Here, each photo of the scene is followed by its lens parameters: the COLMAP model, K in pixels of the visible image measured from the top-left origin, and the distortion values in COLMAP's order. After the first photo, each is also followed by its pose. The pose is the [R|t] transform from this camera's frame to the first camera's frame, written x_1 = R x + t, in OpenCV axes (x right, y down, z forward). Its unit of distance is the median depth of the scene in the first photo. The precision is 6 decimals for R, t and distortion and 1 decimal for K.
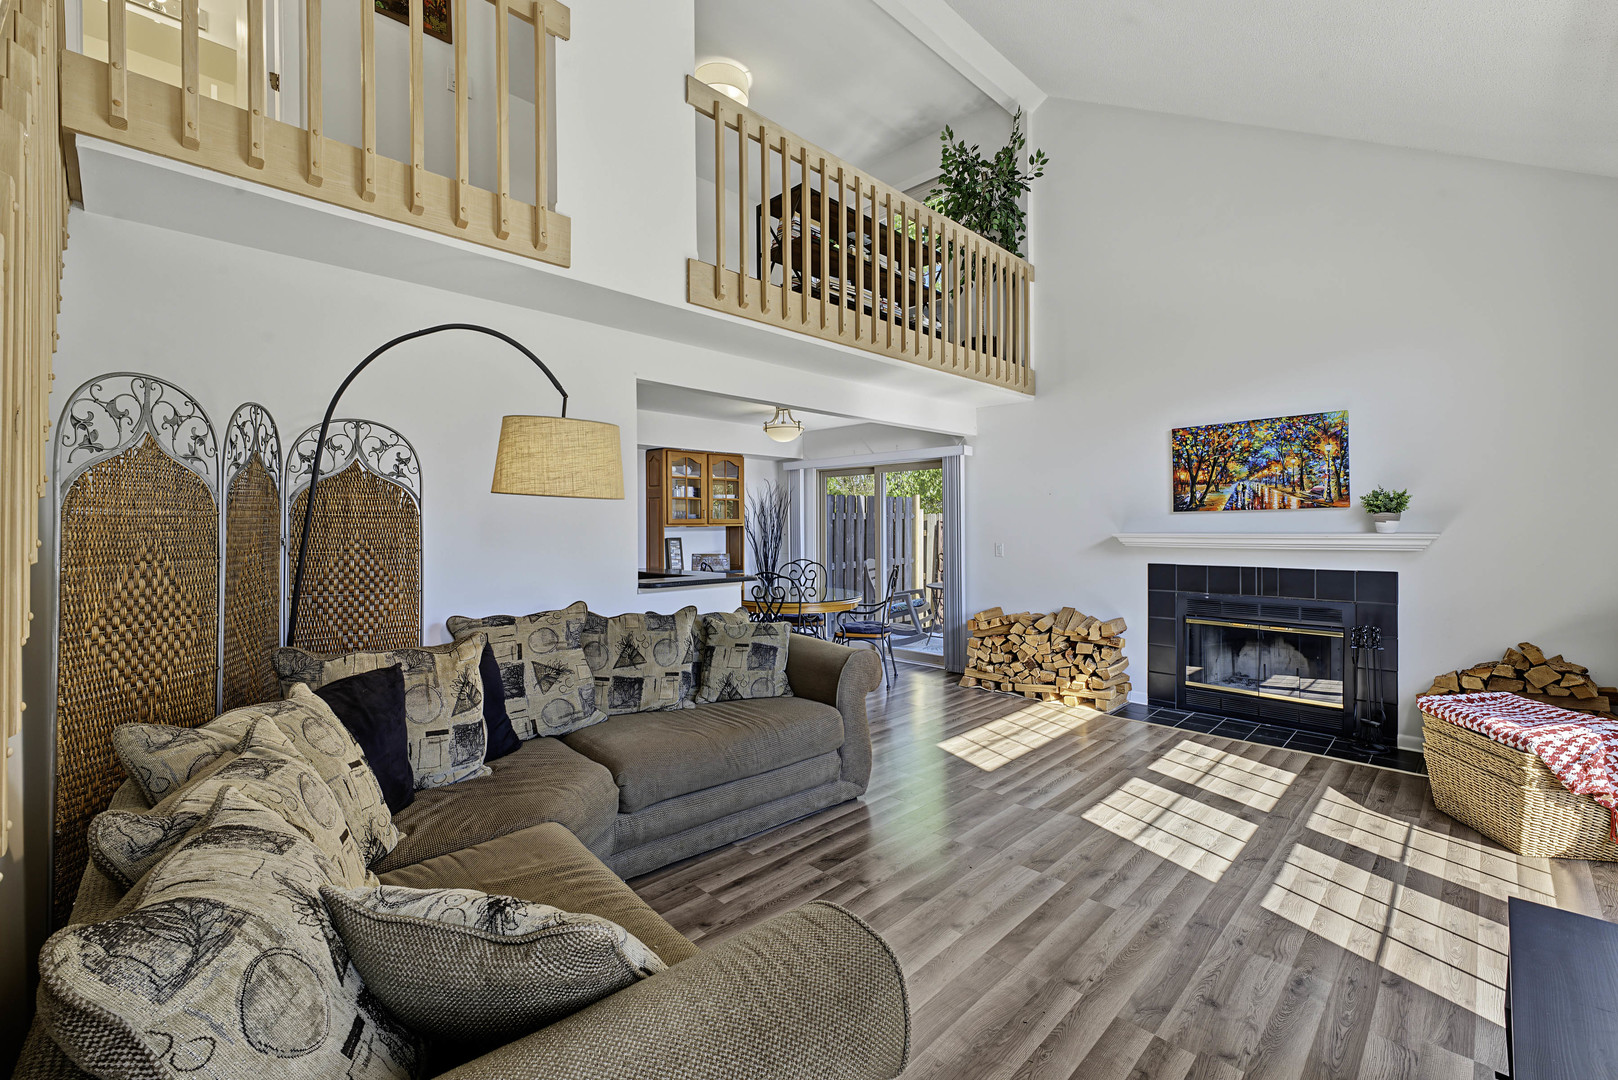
lens RADIAL K [[685.3, 0, 815.7], [0, 685.3, 530.4], [0, 0, 1]] dist [0.004570, 0.000527]
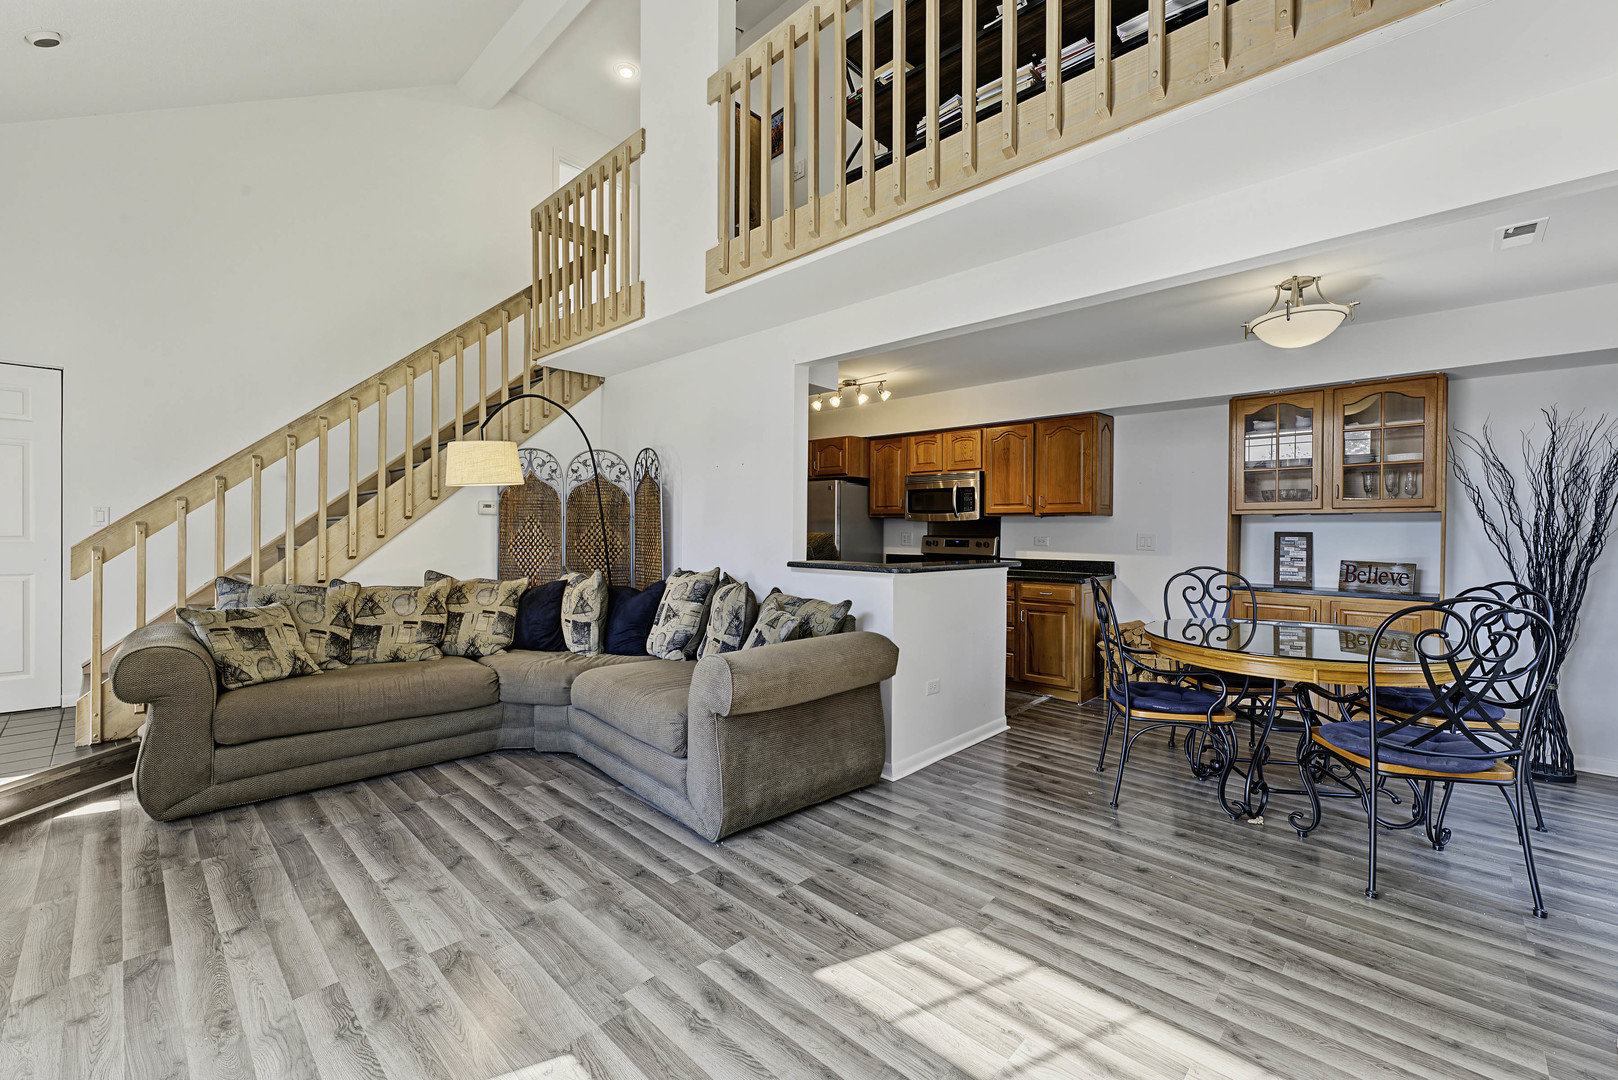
lens RADIAL K [[662.8, 0, 808.0], [0, 662.8, 546.3], [0, 0, 1]] dist [-0.002700, 0.000923]
pose [[0.013225, 0.027691, -0.999529, 0.623528], [-0.015620, 0.999500, 0.027484, 0.021699], [0.999791, 0.015249, 0.013651, 0.840093]]
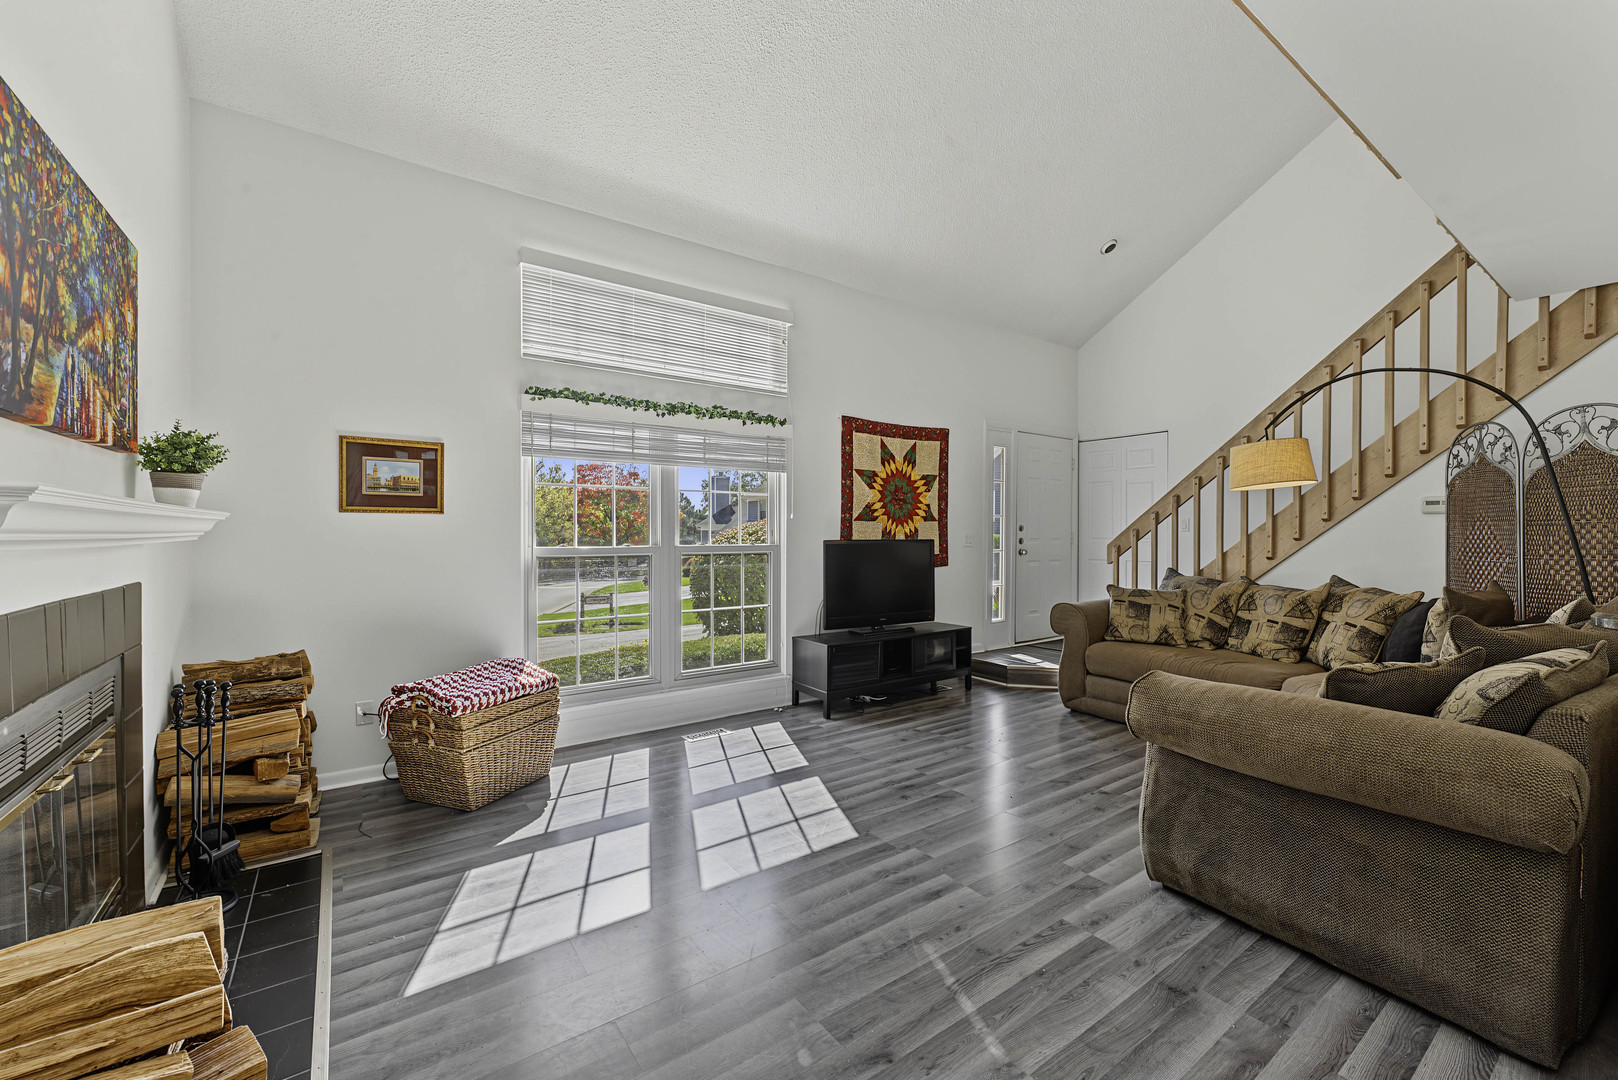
lens RADIAL K [[645.5, 0, 805.8], [0, 645.5, 535.8], [0, 0, 1]] dist [0.001930, -0.001074]
pose [[-0.983399, 0.004699, 0.181397, 0.225768], [0.006681, 0.999924, 0.010316, 0.022923], [-0.181335, 0.011357, -0.983356, 1.305051]]
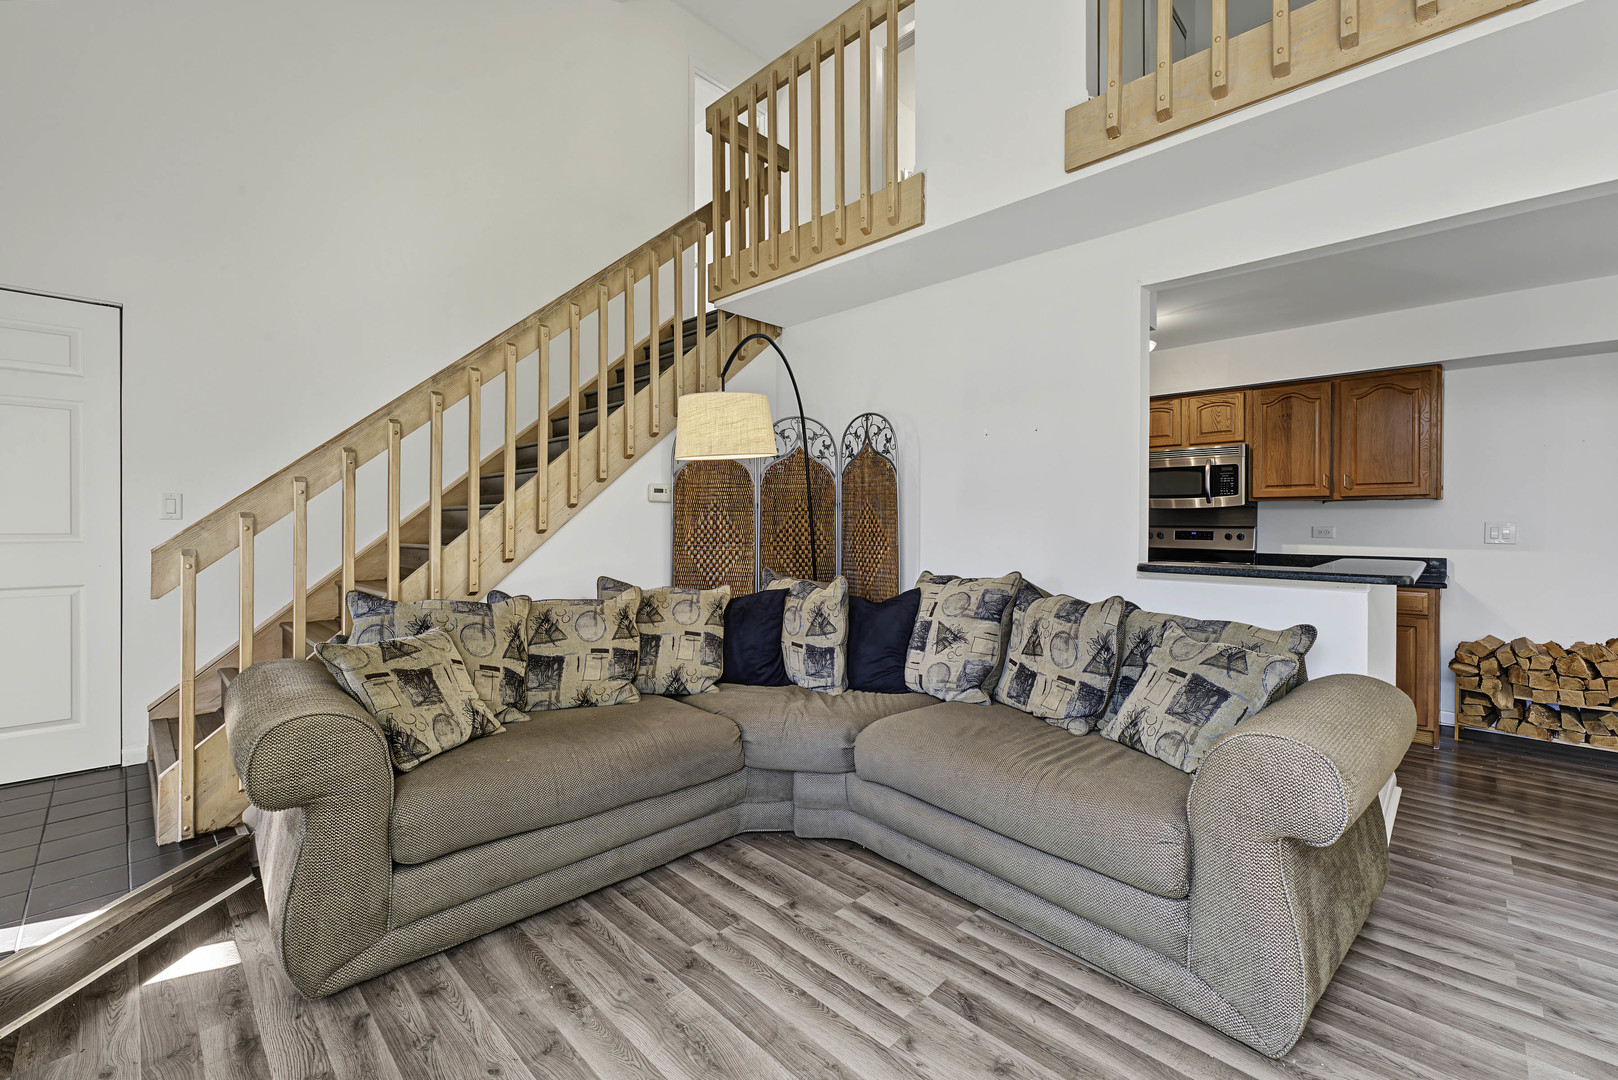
lens RADIAL K [[662.8, 0, 799.3], [0, 662.8, 537.8], [0, 0, 1]] dist [-0.002700, 0.000923]
pose [[-0.001945, 0.029516, -0.999562, 0.379497], [-0.010281, 0.999511, 0.029535, 0.026339], [0.999945, 0.010334, -0.001640, 0.526936]]
